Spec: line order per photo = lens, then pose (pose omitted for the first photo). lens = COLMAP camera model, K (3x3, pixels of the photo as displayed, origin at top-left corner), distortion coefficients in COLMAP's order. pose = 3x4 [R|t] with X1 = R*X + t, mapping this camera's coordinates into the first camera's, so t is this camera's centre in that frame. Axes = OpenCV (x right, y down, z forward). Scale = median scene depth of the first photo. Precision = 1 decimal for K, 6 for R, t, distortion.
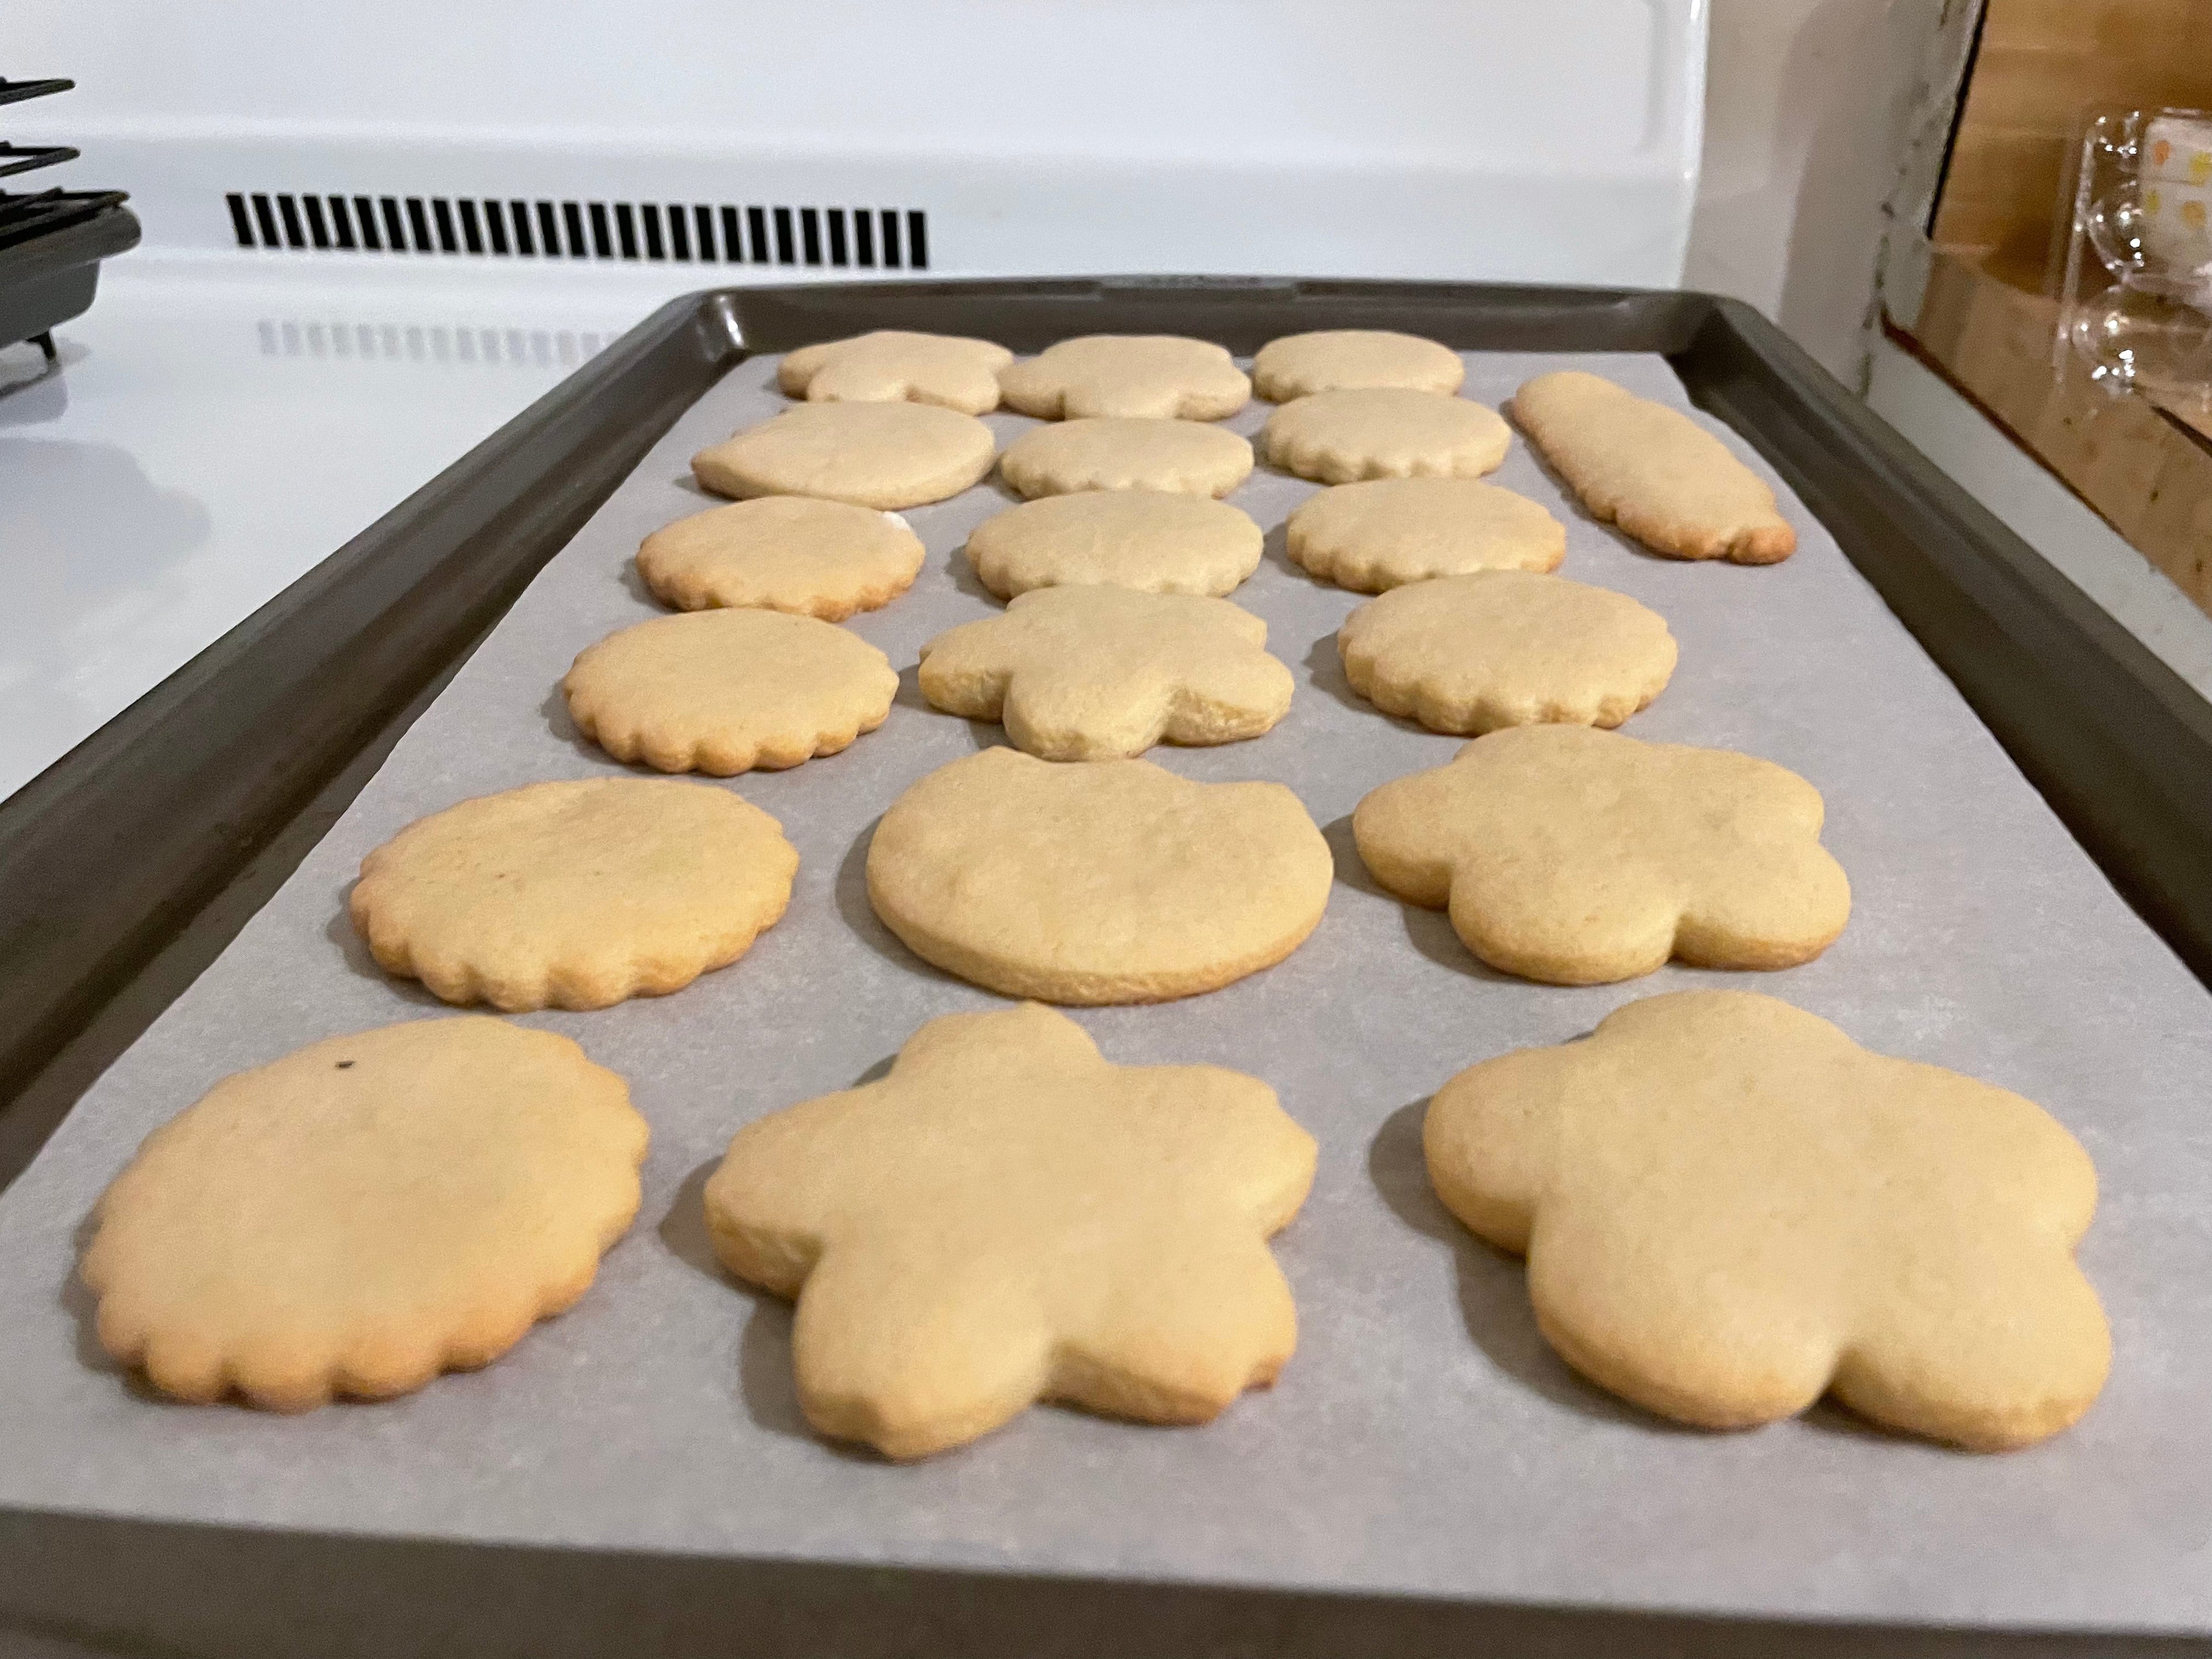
lens RADIAL K [[1714.5, 0, 1106.0], [0, 1714.5, 829.5], [0, 0, 1]] dist [0.097656, -0.179535]
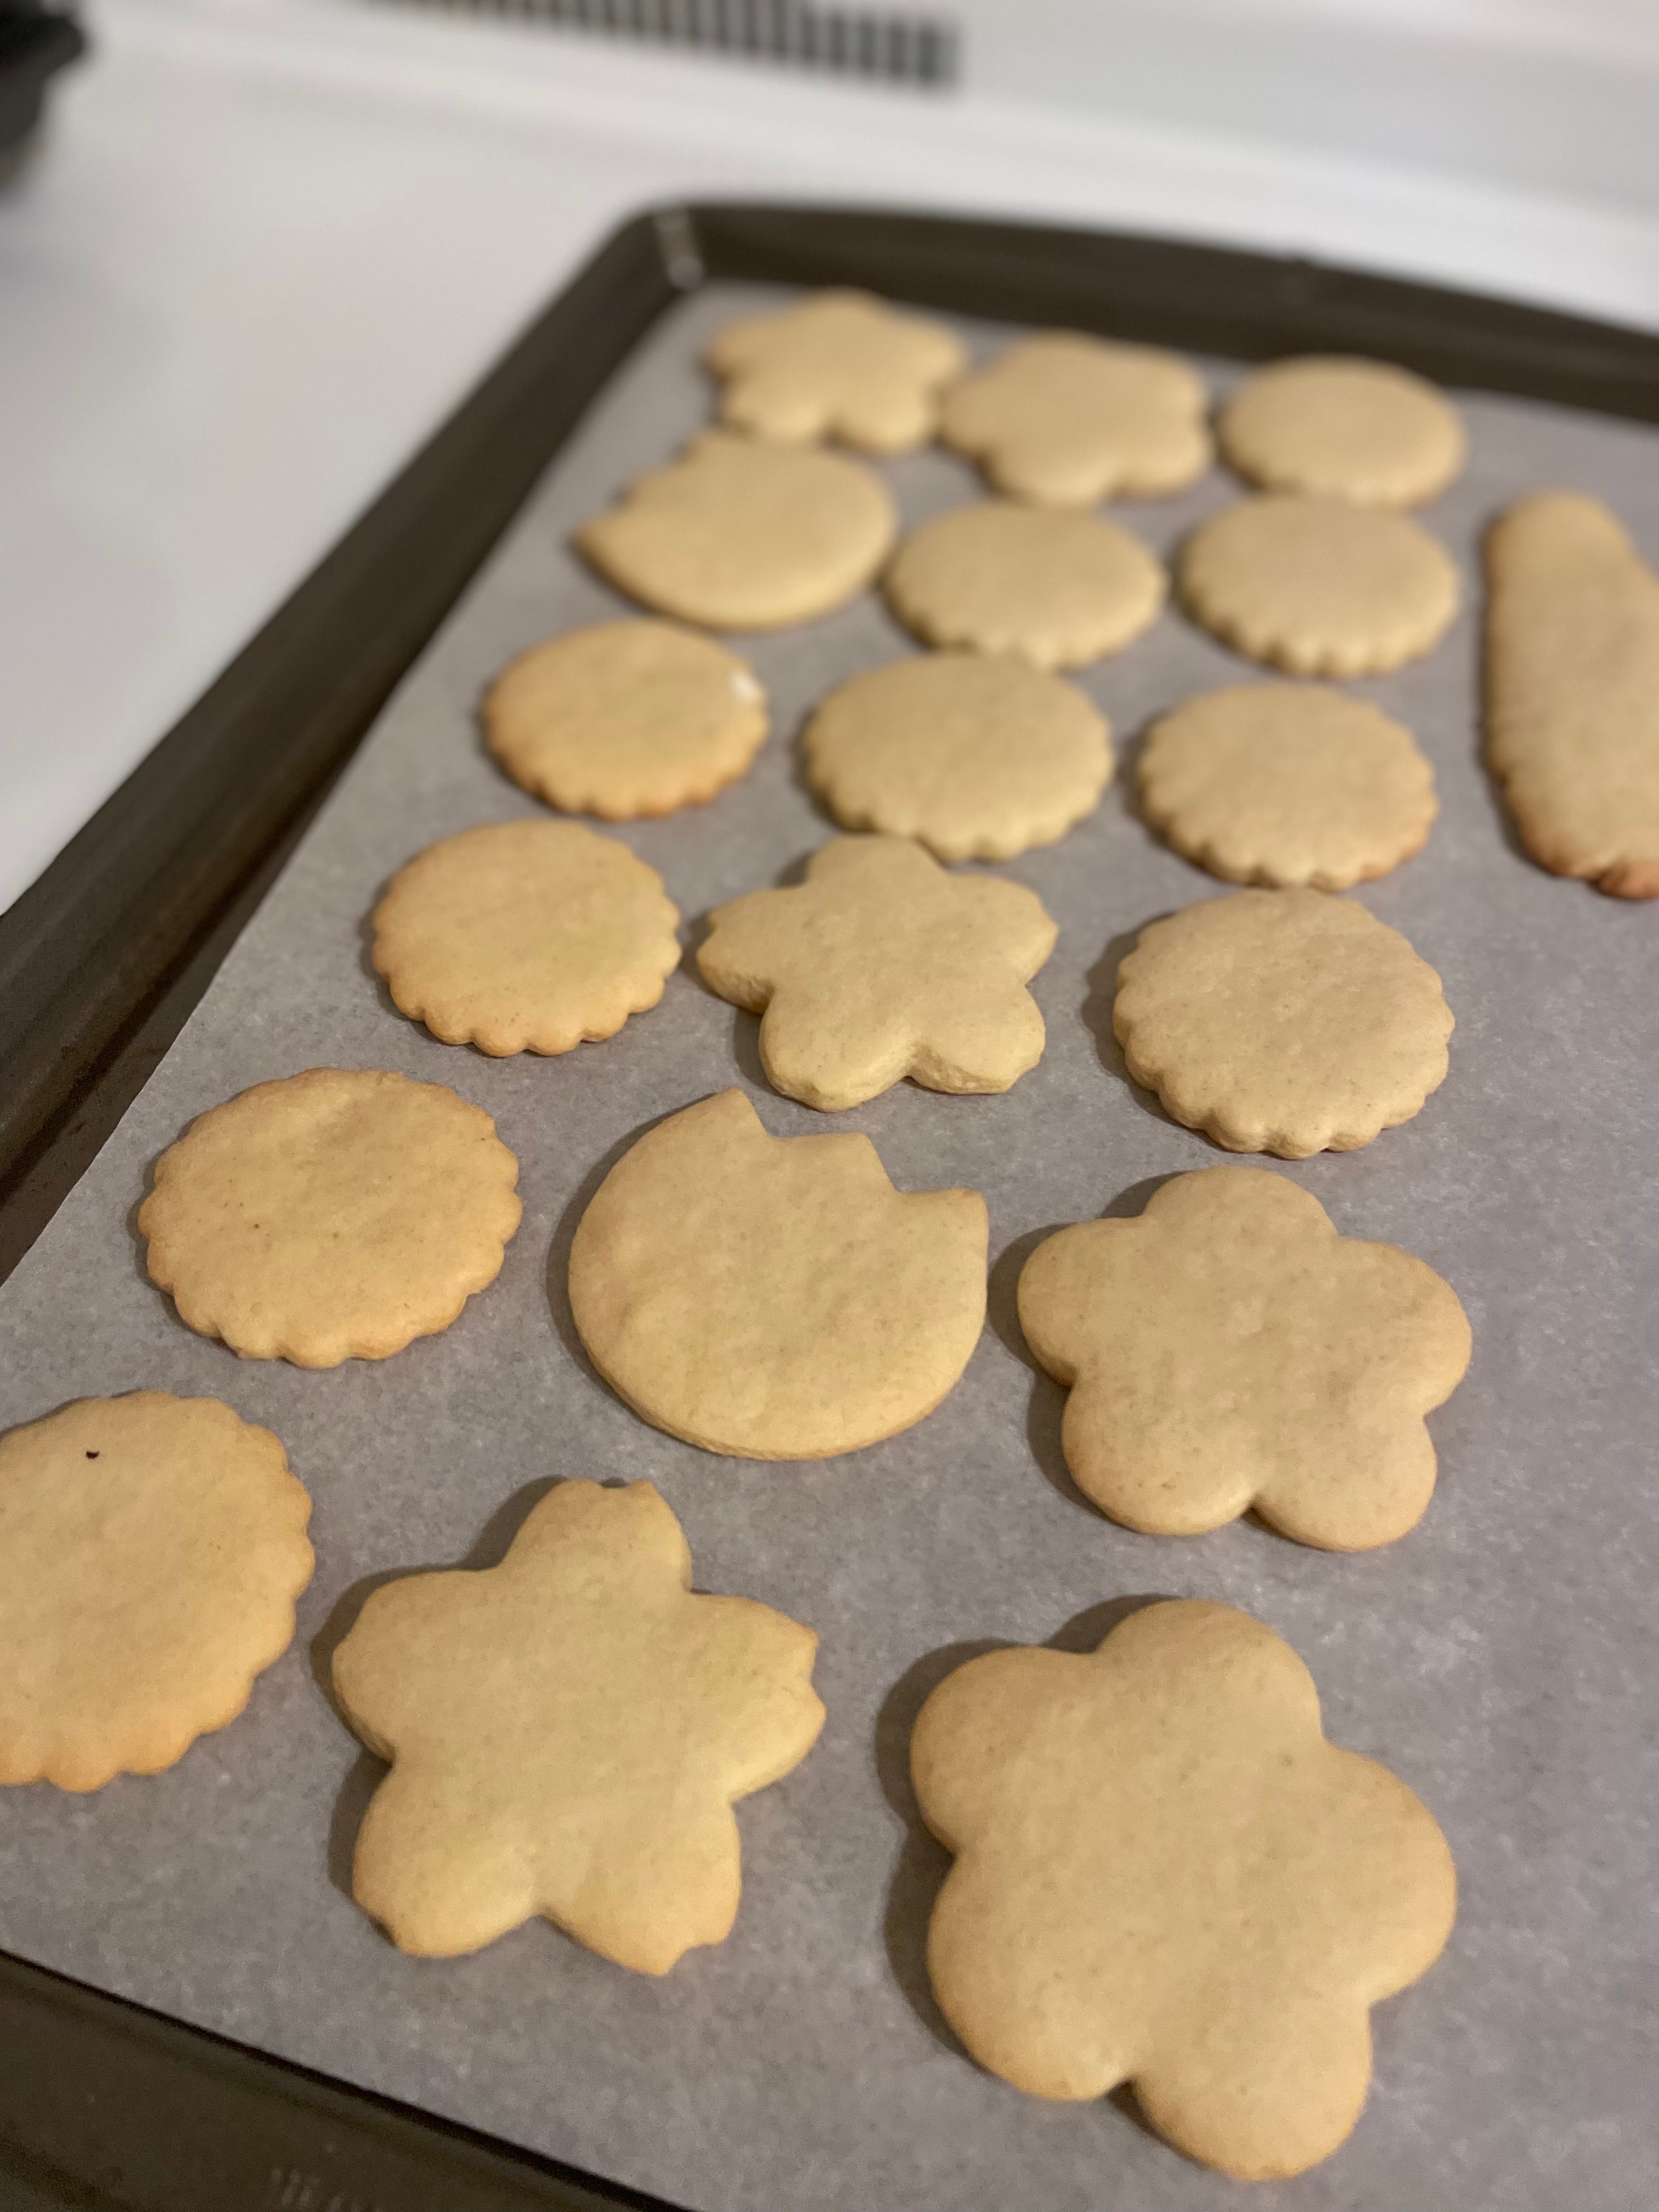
lens RADIAL K [[1714.5, 0, 820.6], [0, 1714.5, 1140.5], [0, 0, 1]] dist [0.097656, -0.179535]
pose [[0.972628, 0.188680, -0.135625, 0.155782], [-0.127247, 0.920861, 0.368542, -0.469792], [0.194429, -0.341197, 0.919664, 0.022415]]
